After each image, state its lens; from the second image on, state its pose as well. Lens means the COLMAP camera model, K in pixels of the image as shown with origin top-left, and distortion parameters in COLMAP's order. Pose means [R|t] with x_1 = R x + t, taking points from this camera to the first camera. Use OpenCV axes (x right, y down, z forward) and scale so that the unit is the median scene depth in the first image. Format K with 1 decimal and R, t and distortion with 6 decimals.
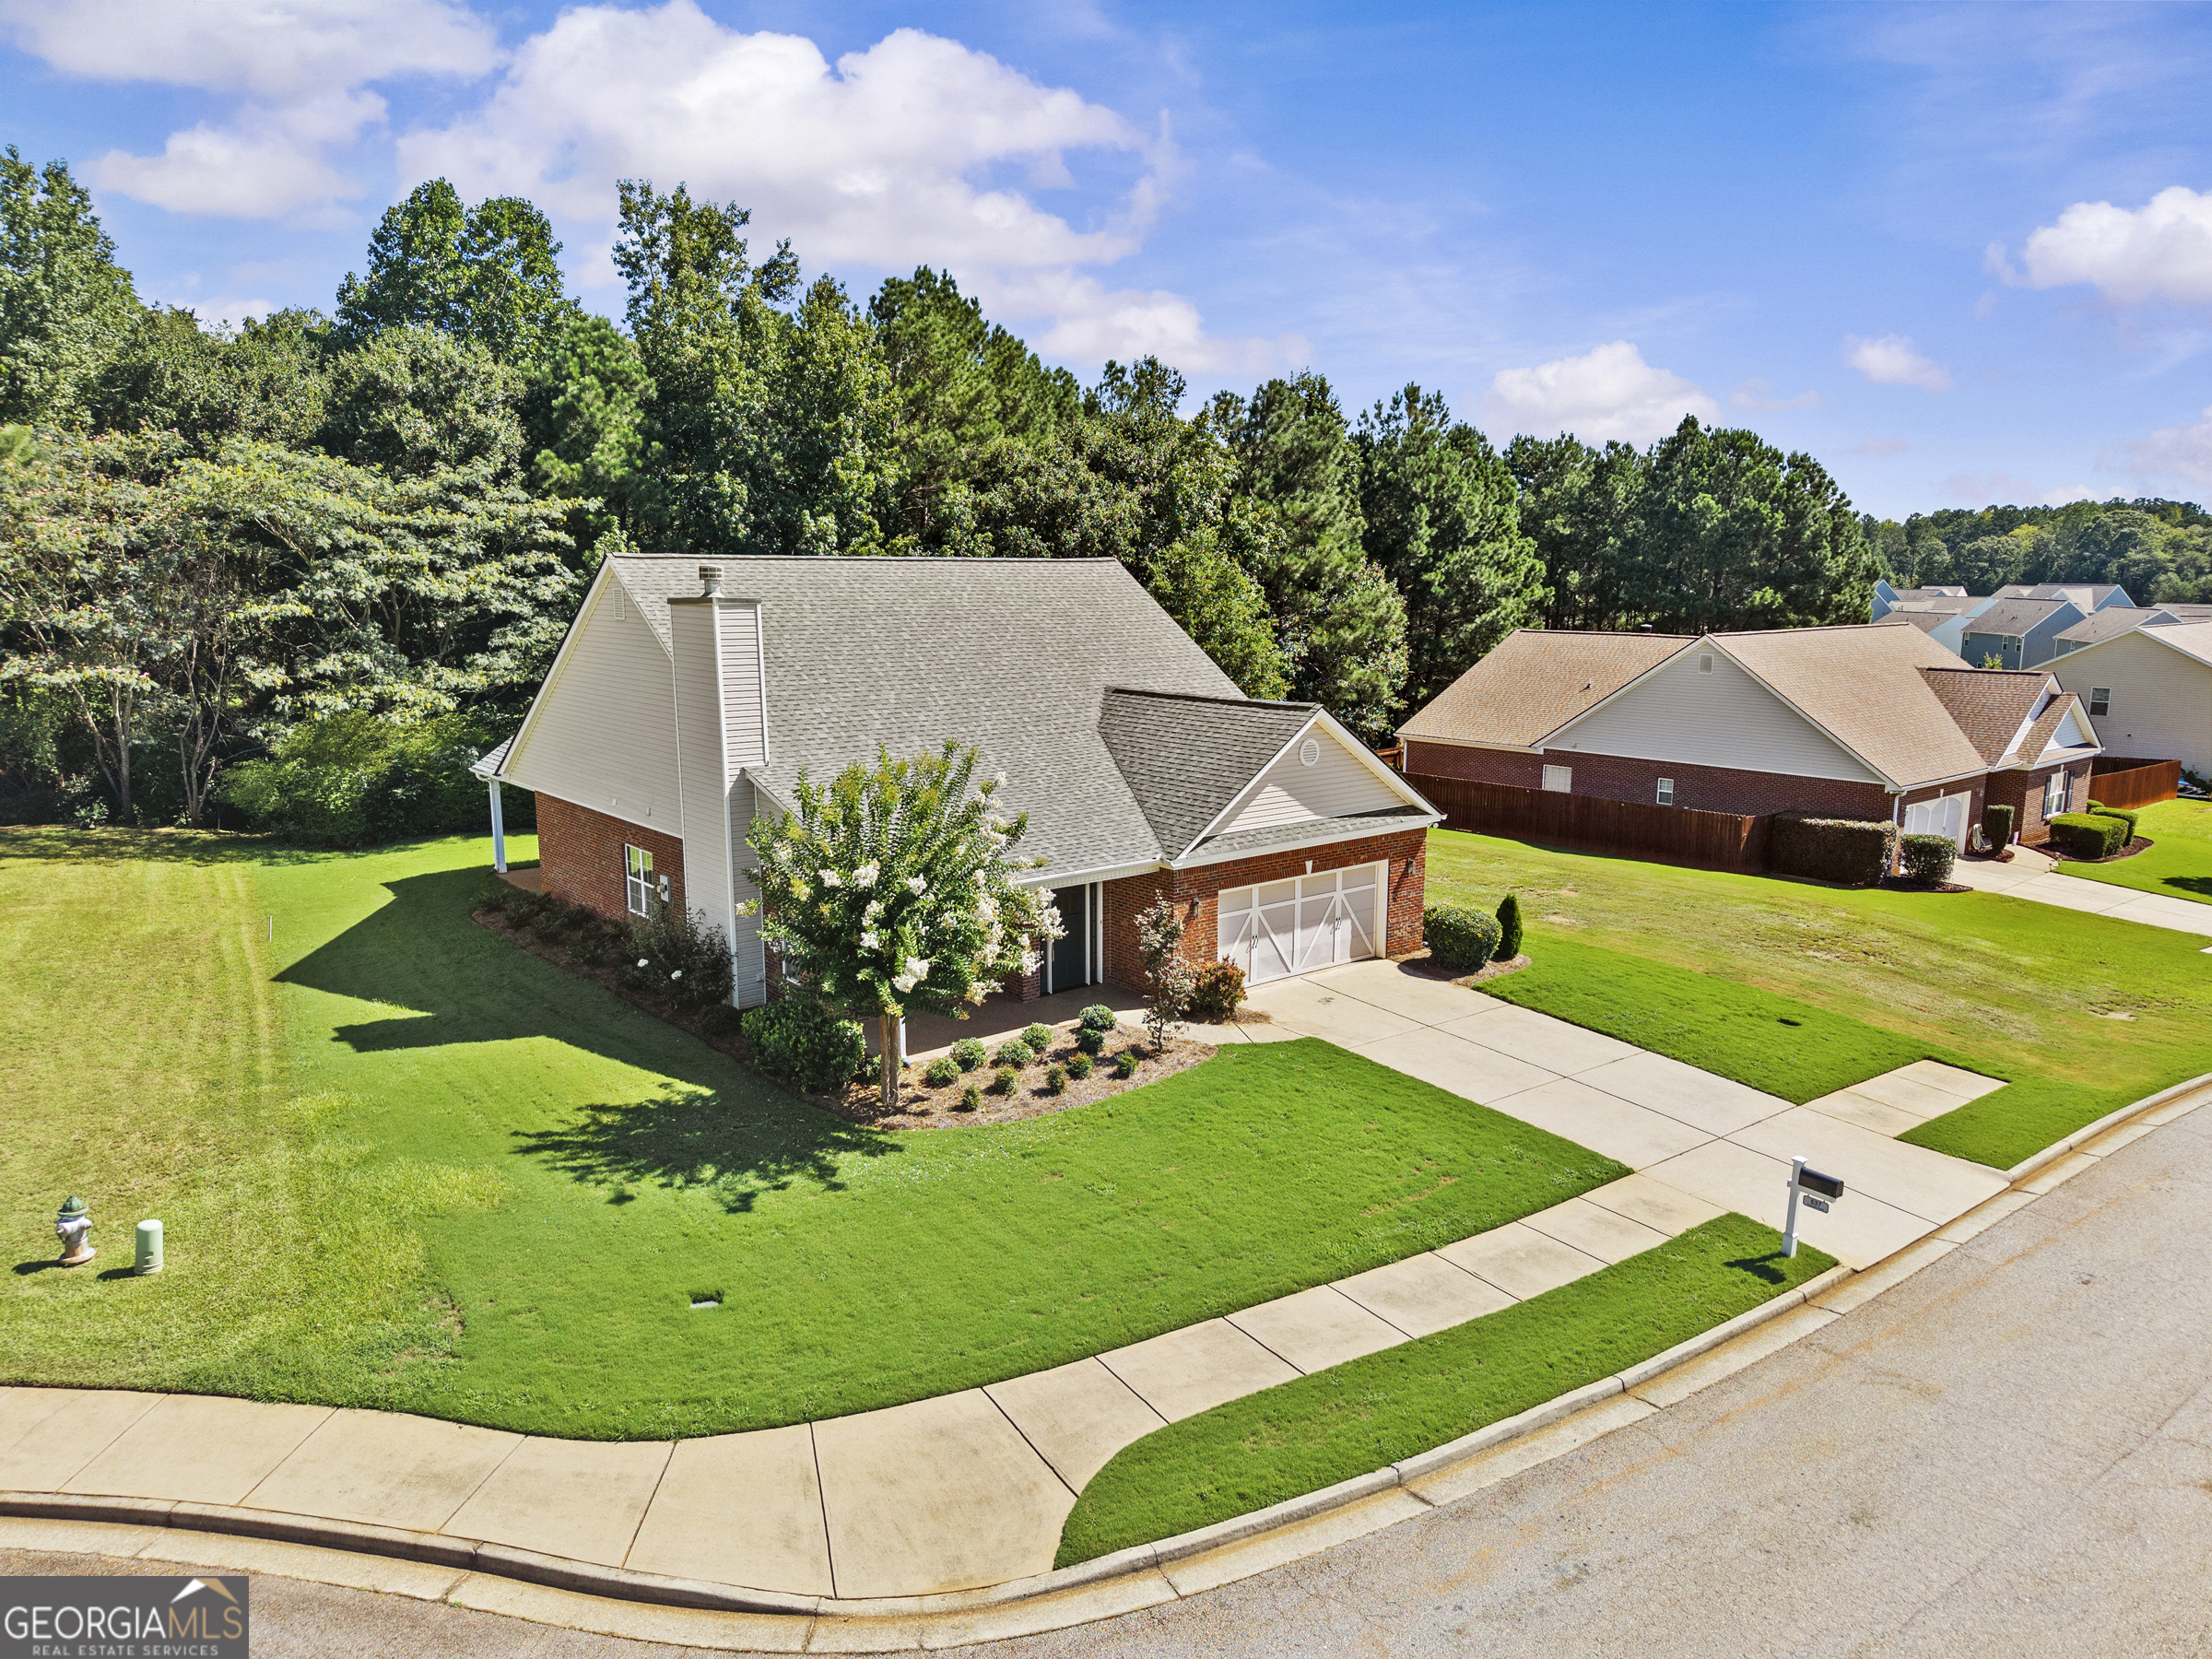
lens RADIAL K [[1567.9, 0, 1106.0], [0, 1567.9, 829.5], [0, 0, 1]] dist [0.025975, -0.032117]
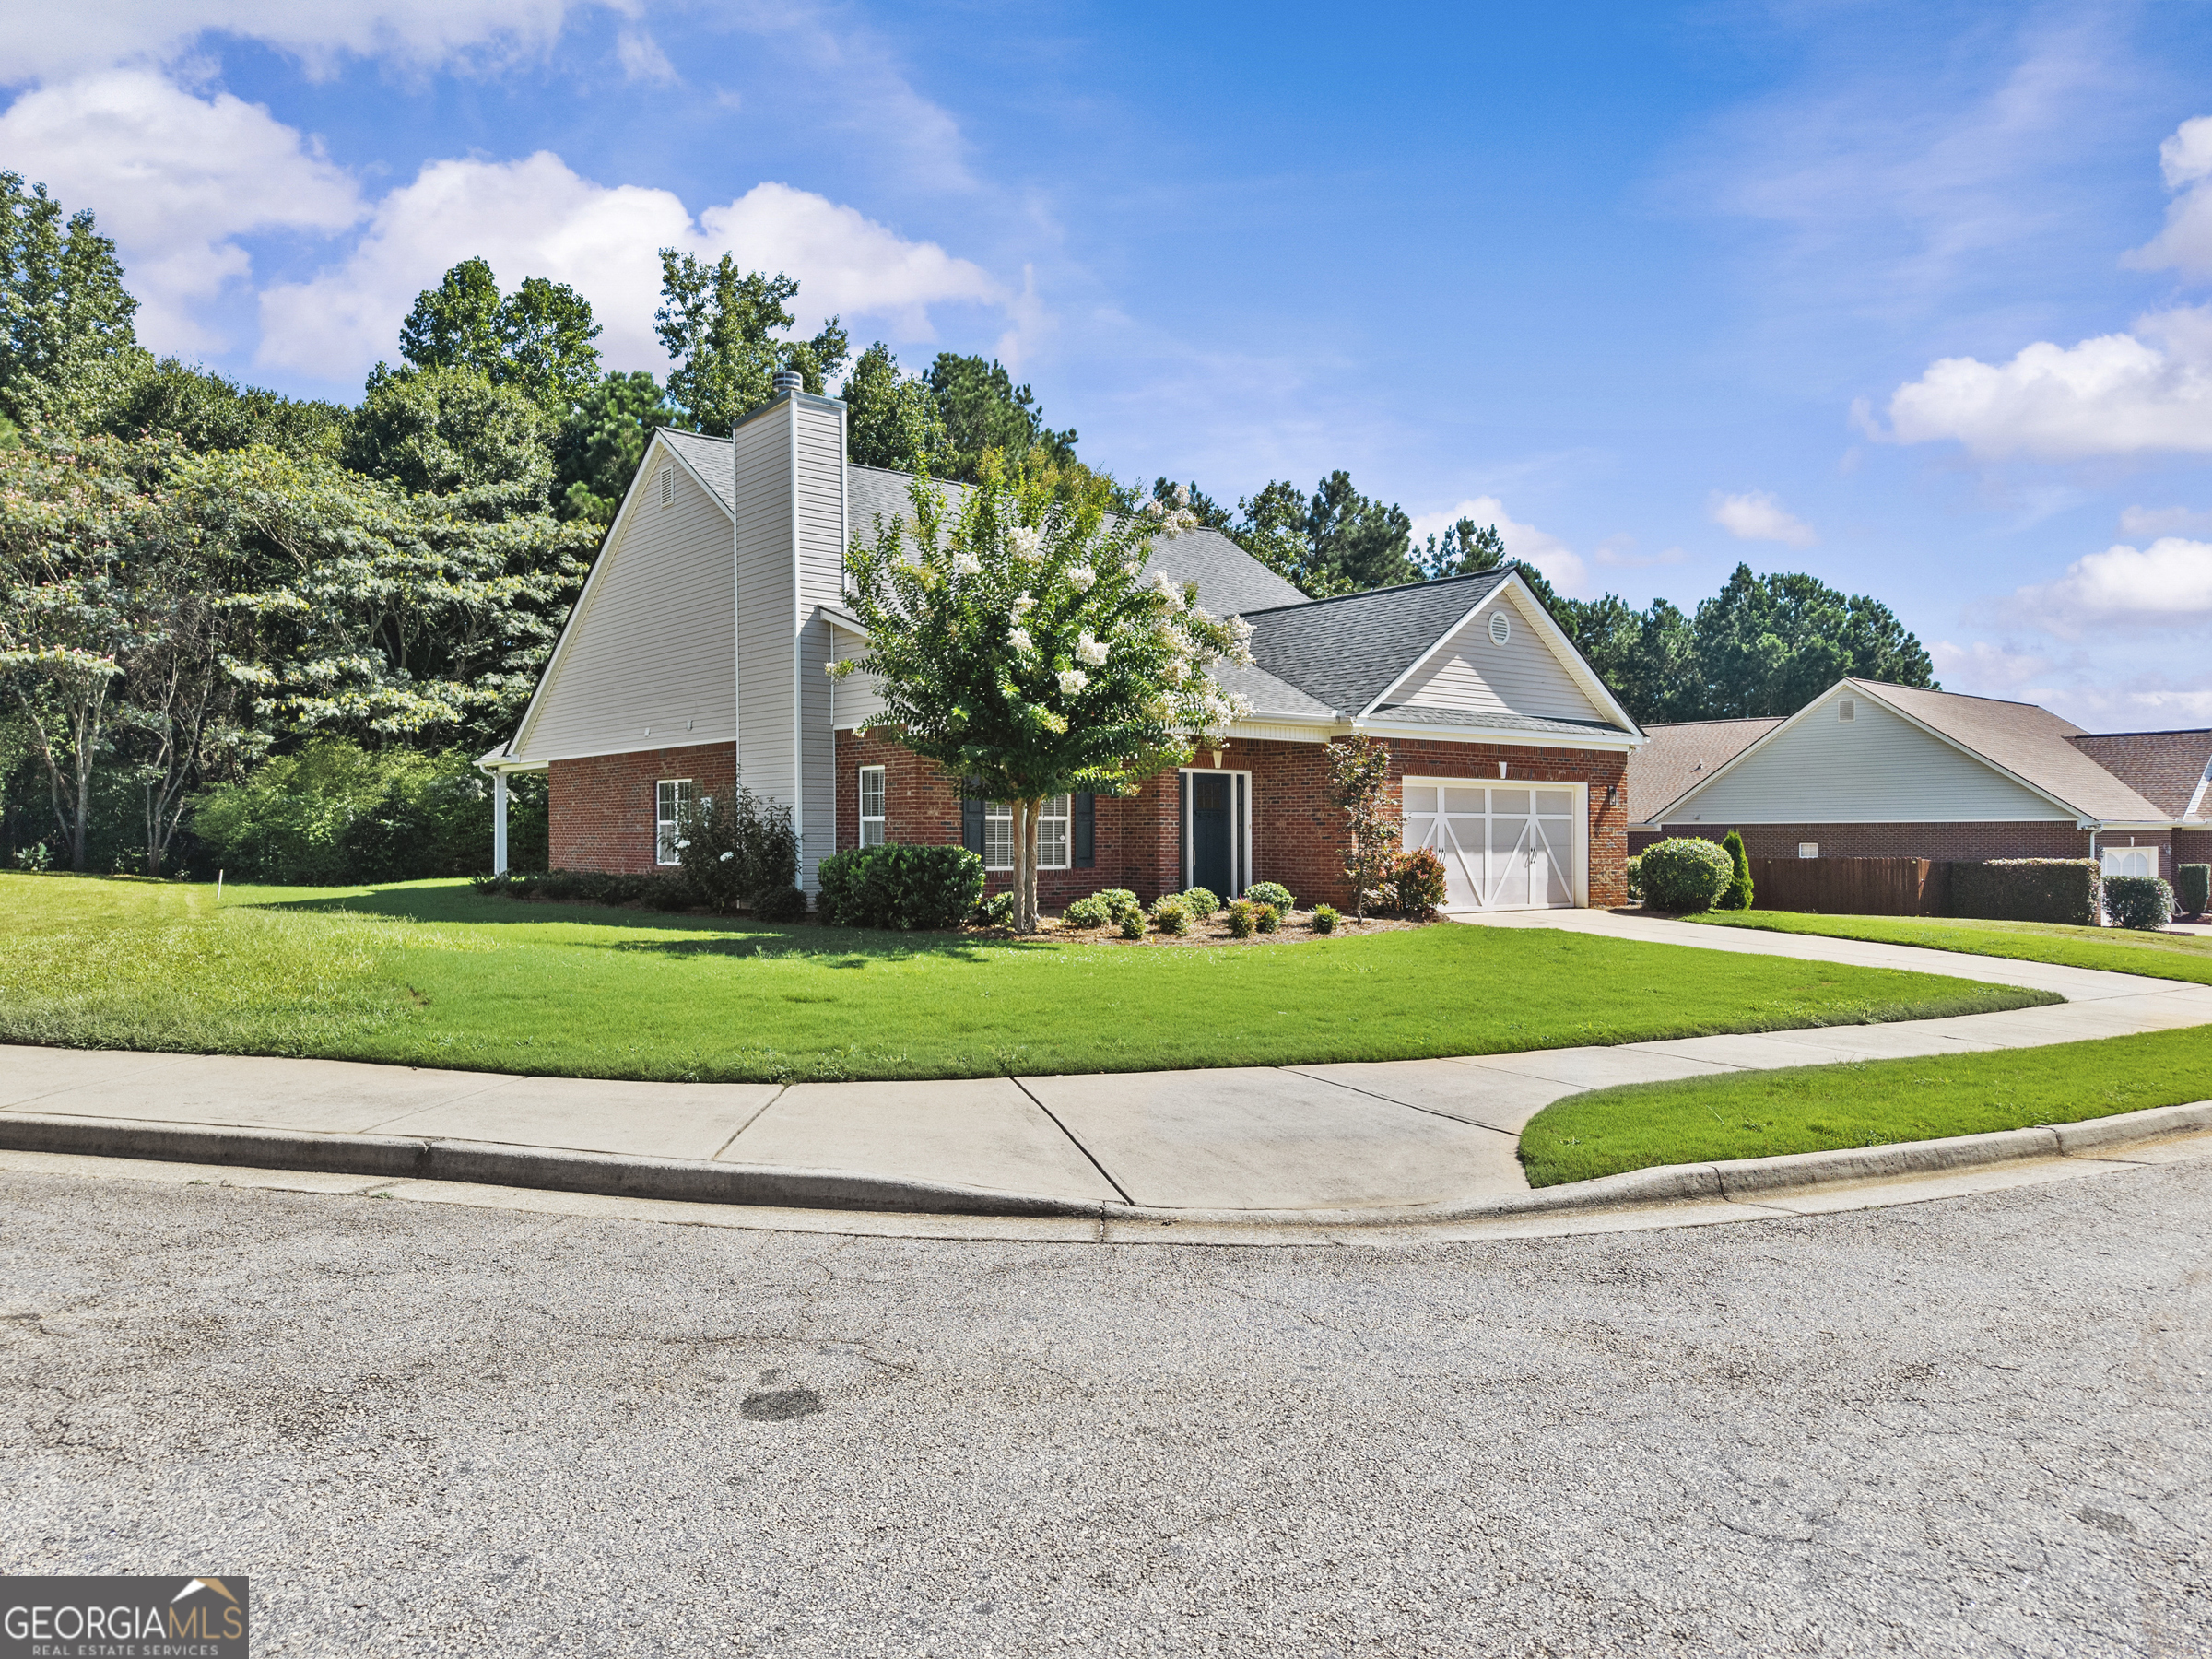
lens RADIAL K [[1550.5, 0, 1097.9], [0, 1550.5, 838.2], [0, 0, 1]] dist [0.005748, -0.005663]
pose [[0.999995, -0.000361, 0.002988, -0.059588], [0.000902, 0.983105, -0.183039, 0.148425], [-0.002872, 0.183040, 0.983101, 0.157679]]
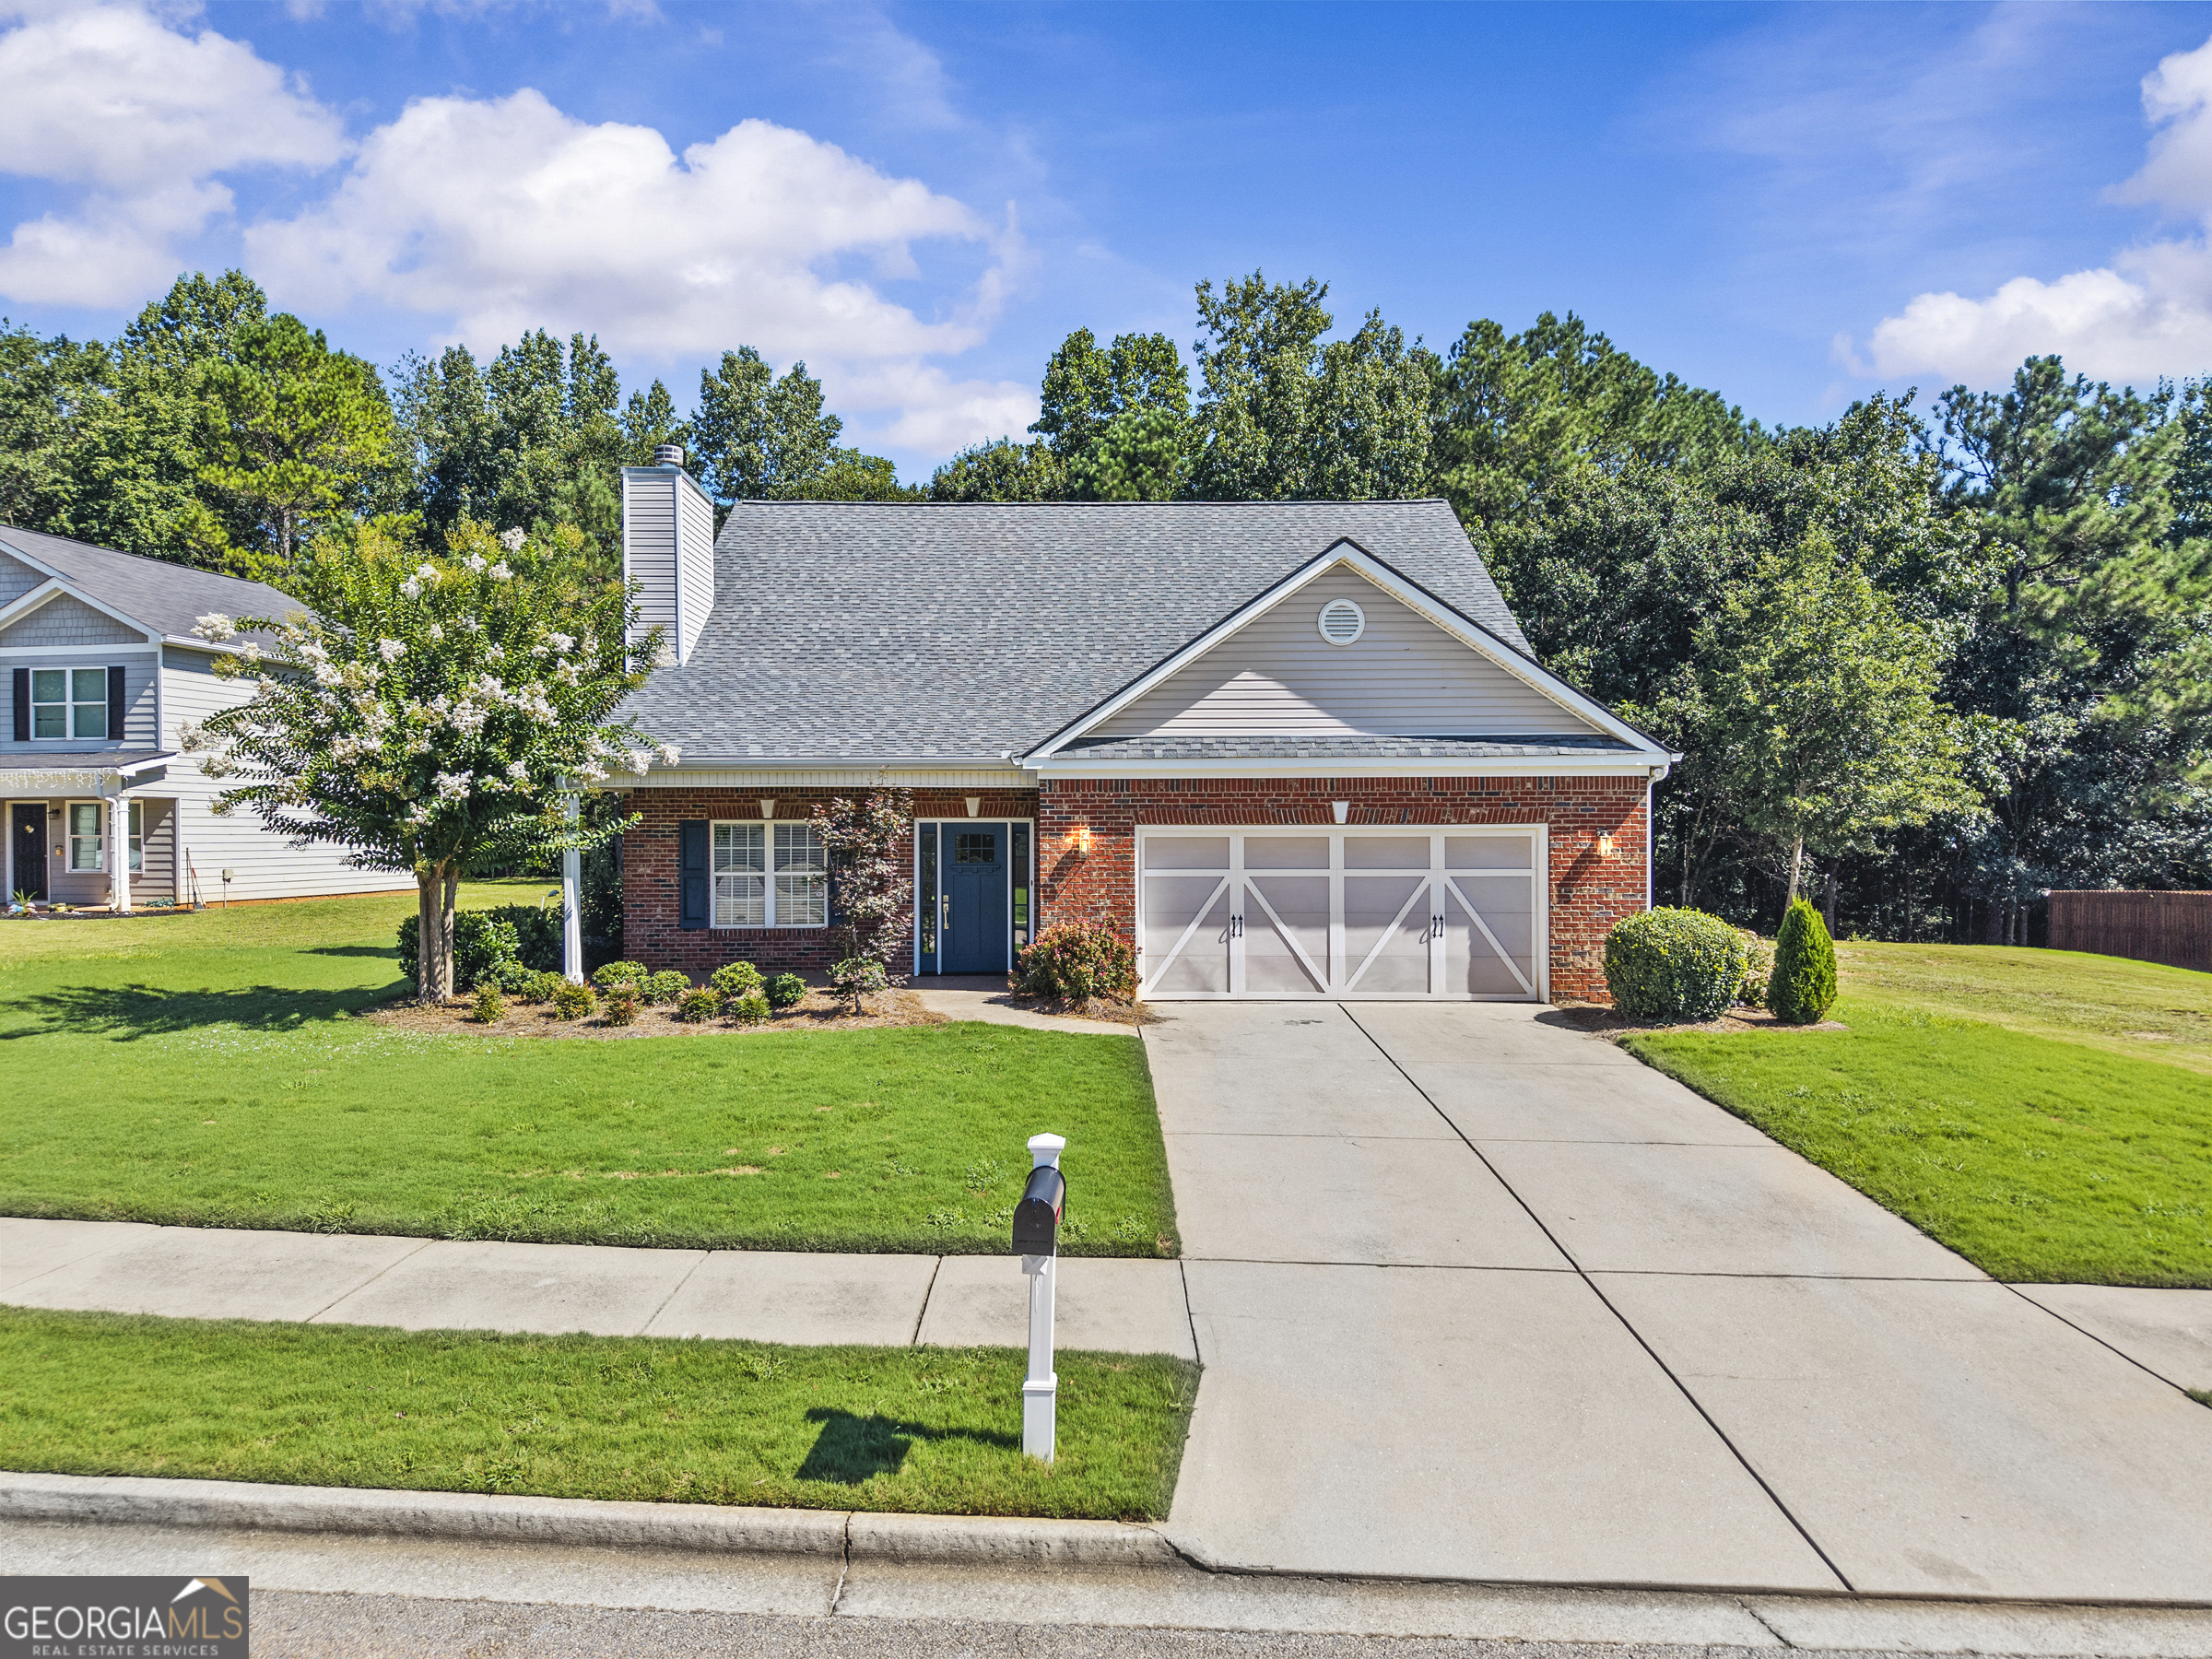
lens RADIAL K [[1567.9, 0, 1106.0], [0, 1567.9, 829.5], [0, 0, 1]] dist [0.025975, -0.032117]
pose [[0.774487, -0.012213, -0.632472, 0.313285], [-0.109073, 0.982261, -0.152532, 0.093693], [0.623115, 0.187120, 0.759416, 0.360036]]
